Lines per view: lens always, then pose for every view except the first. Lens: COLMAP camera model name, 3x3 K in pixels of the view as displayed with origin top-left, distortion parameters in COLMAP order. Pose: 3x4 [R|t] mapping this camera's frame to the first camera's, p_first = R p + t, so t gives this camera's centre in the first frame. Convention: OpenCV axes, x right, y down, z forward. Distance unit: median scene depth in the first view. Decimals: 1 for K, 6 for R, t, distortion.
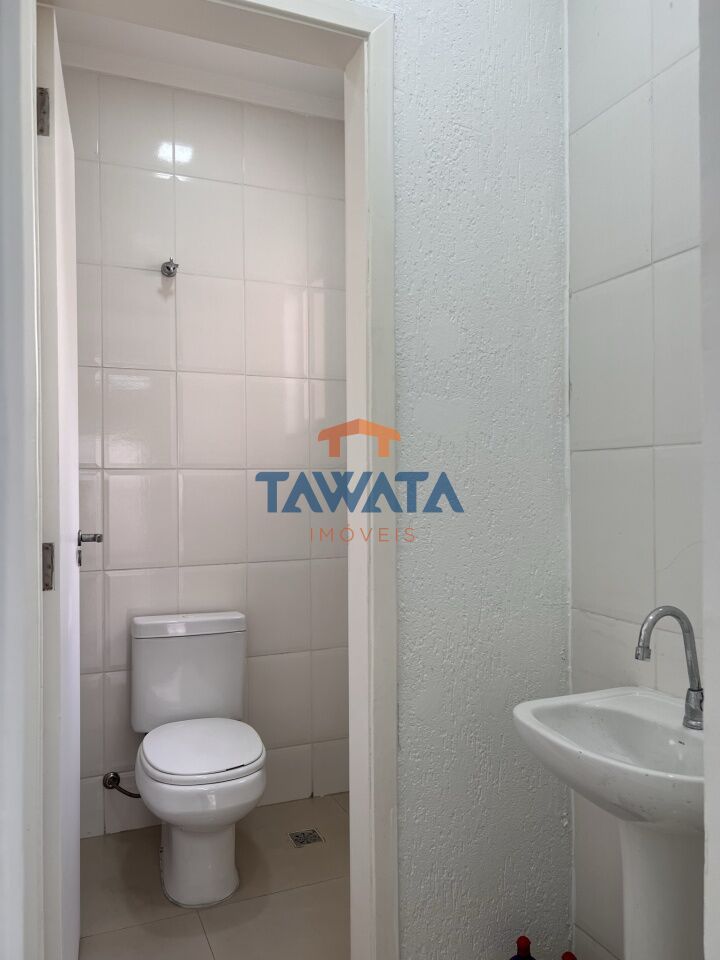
lens RADIAL K [[719.0, 0, 353.8], [0, 719.0, 475.1], [0, 0, 1]] dist [0.073795, -0.090652]
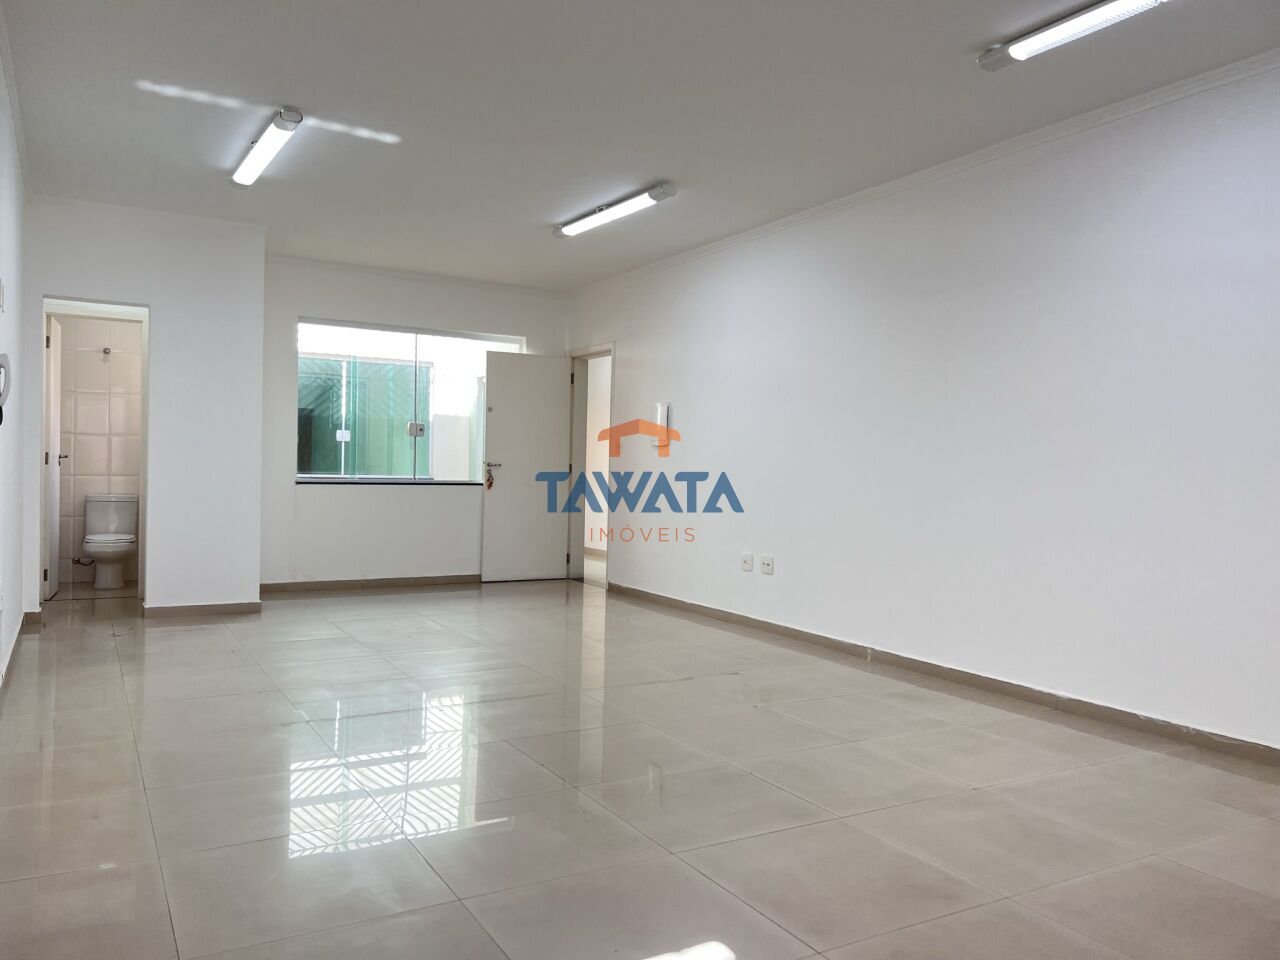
lens RADIAL K [[958.7, 0, 658.3], [0, 958.7, 482.6], [0, 0, 1]] dist [0.073795, -0.090652]
pose [[0.988710, 0.027639, 0.147271, 1.313473], [-0.030145, 0.999436, 0.014811, 0.056199], [-0.146779, -0.019083, 0.988985, -2.964803]]
